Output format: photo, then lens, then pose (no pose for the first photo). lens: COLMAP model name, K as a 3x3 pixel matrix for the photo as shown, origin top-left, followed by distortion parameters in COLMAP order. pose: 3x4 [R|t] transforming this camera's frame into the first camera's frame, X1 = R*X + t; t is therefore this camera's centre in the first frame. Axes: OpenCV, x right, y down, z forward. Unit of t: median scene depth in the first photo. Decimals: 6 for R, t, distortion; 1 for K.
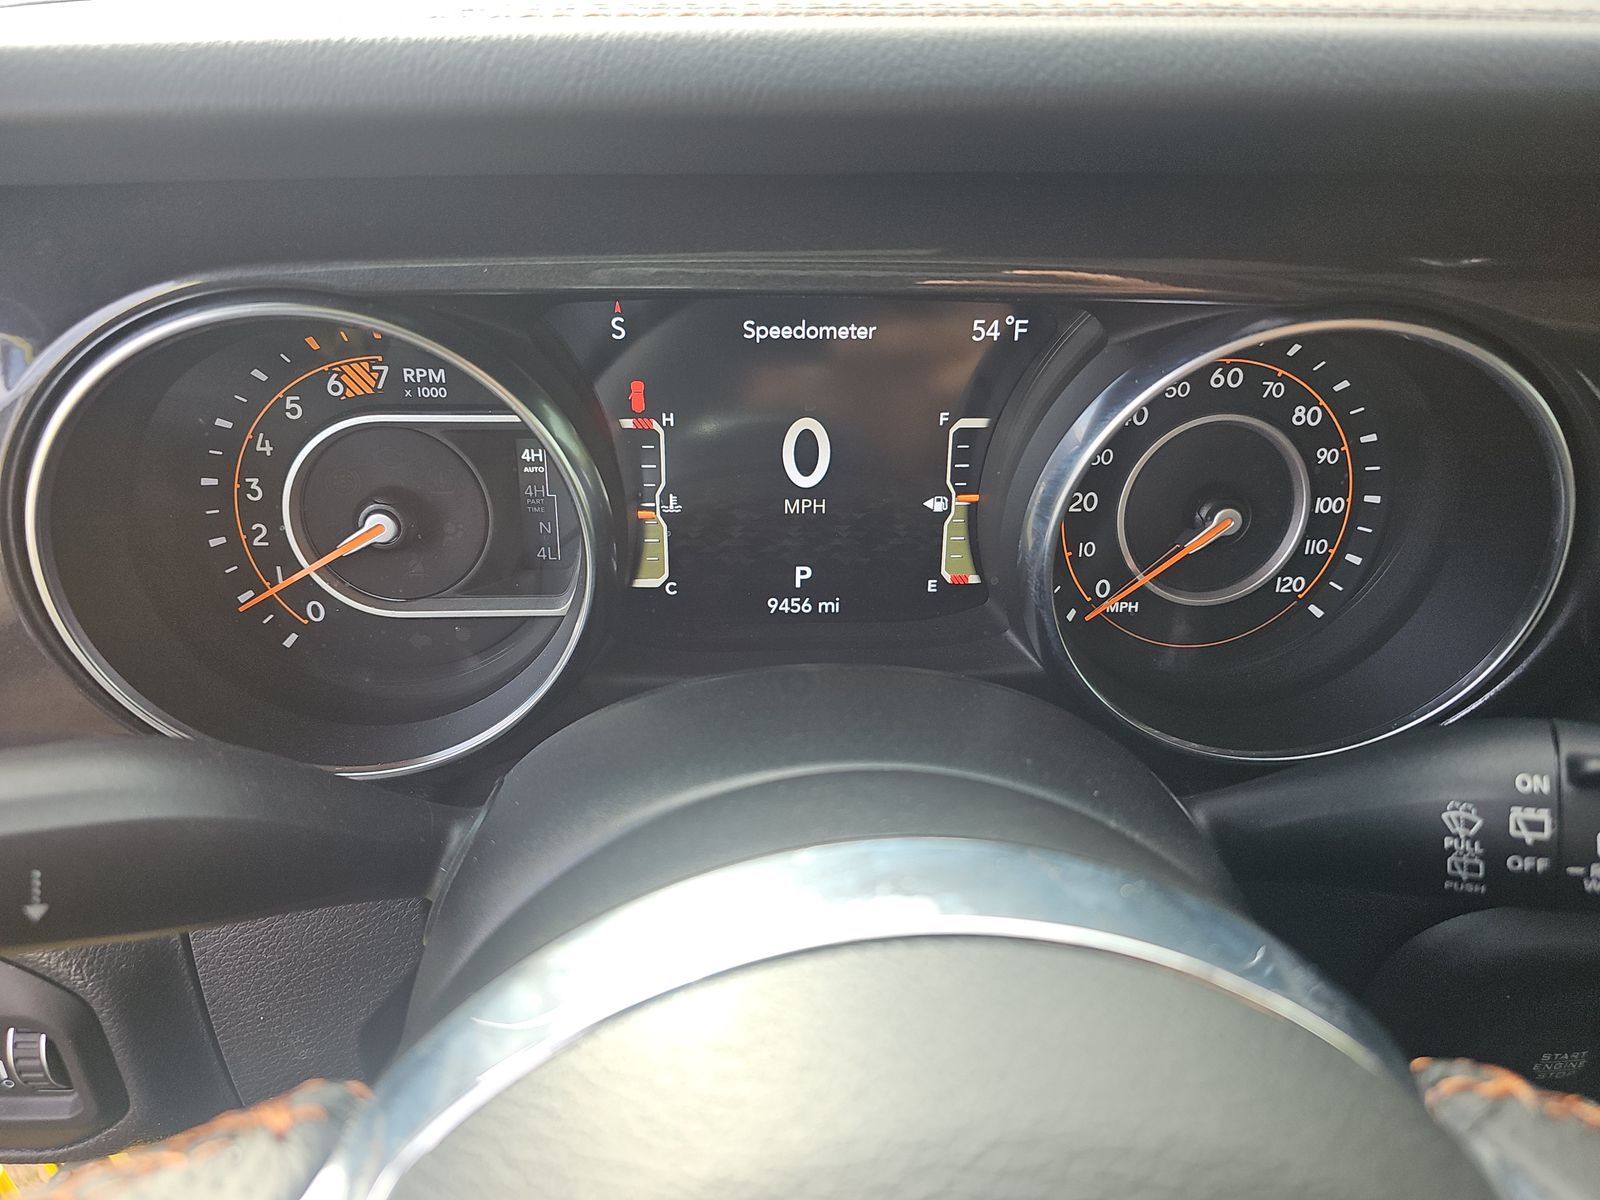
lens RADIAL K [[1046.4, 0, 803.4], [0, 1046.4, 584.0], [0, 0, 1]] dist [0.048890, -0.042395]
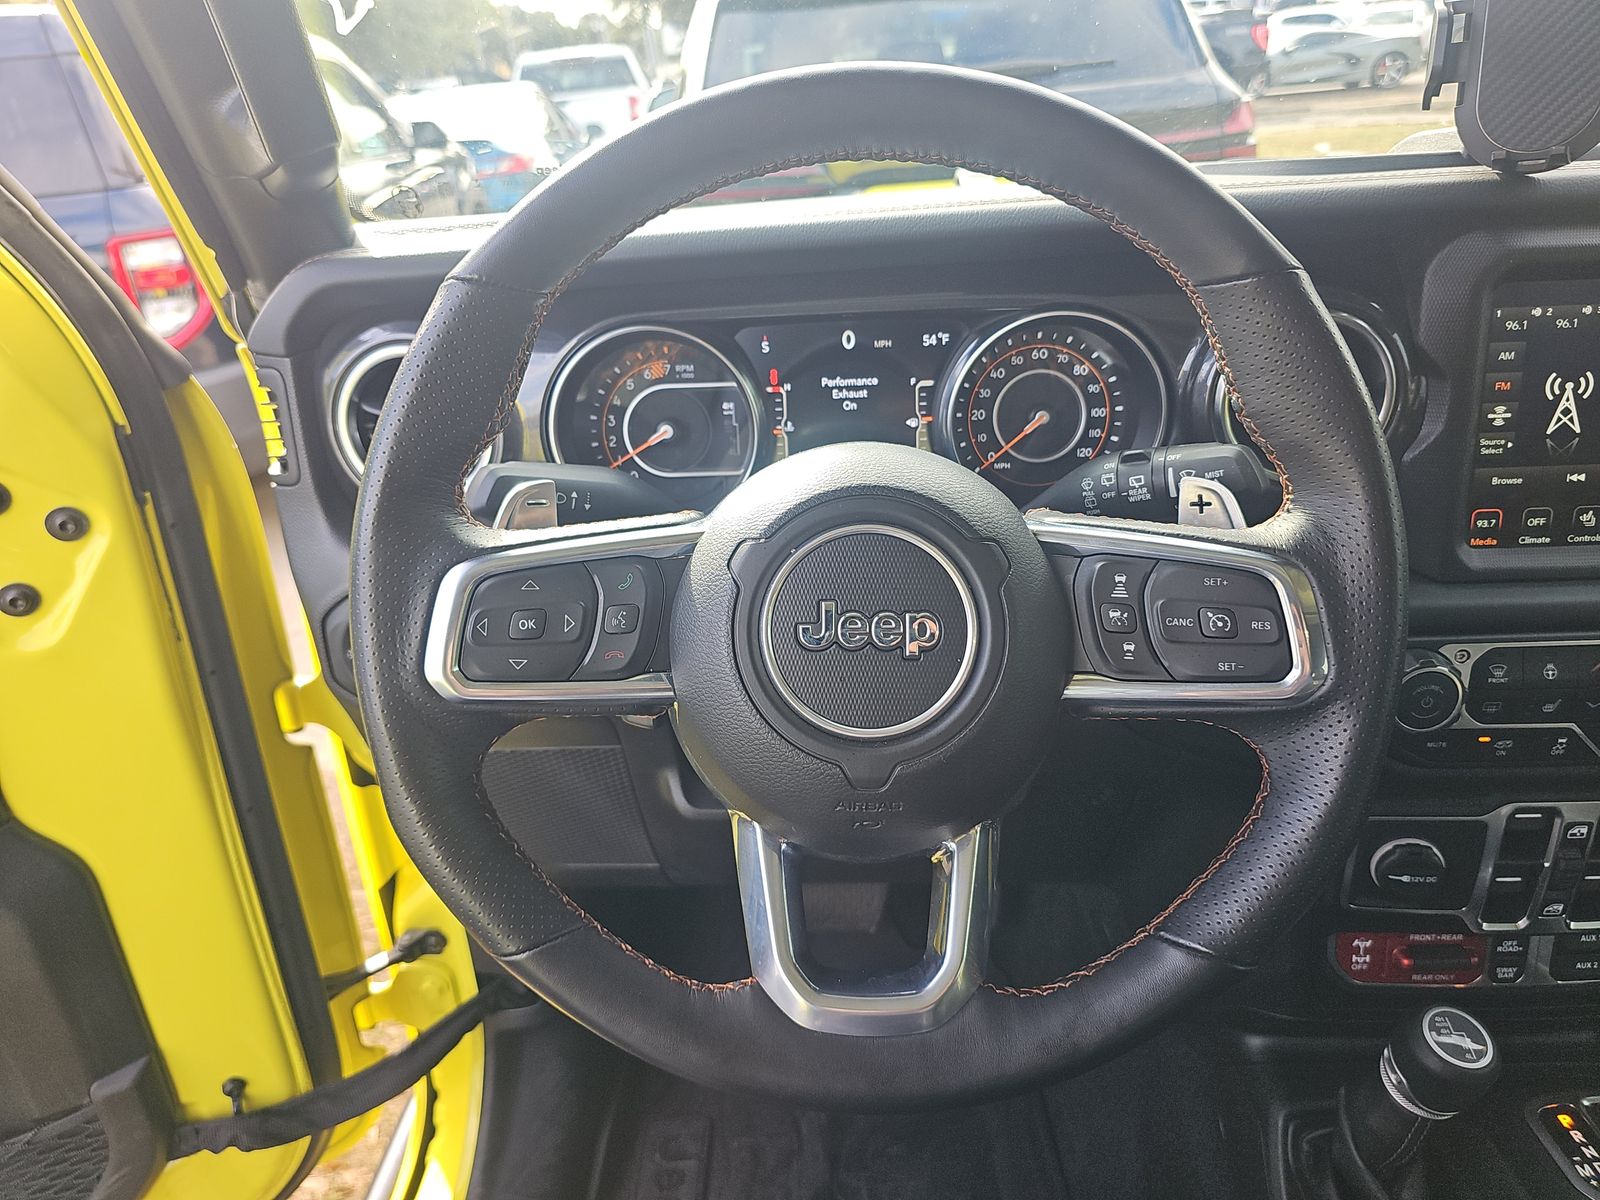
lens RADIAL K [[1046.4, 0, 792.5], [0, 1046.4, 592.7], [0, 0, 1]] dist [0.048890, -0.042395]
pose [[0.992473, -0.025640, -0.119745, 0.137554], [0.008377, 0.989759, -0.142504, 0.594235], [0.122173, 0.140428, 0.982524, -1.124460]]
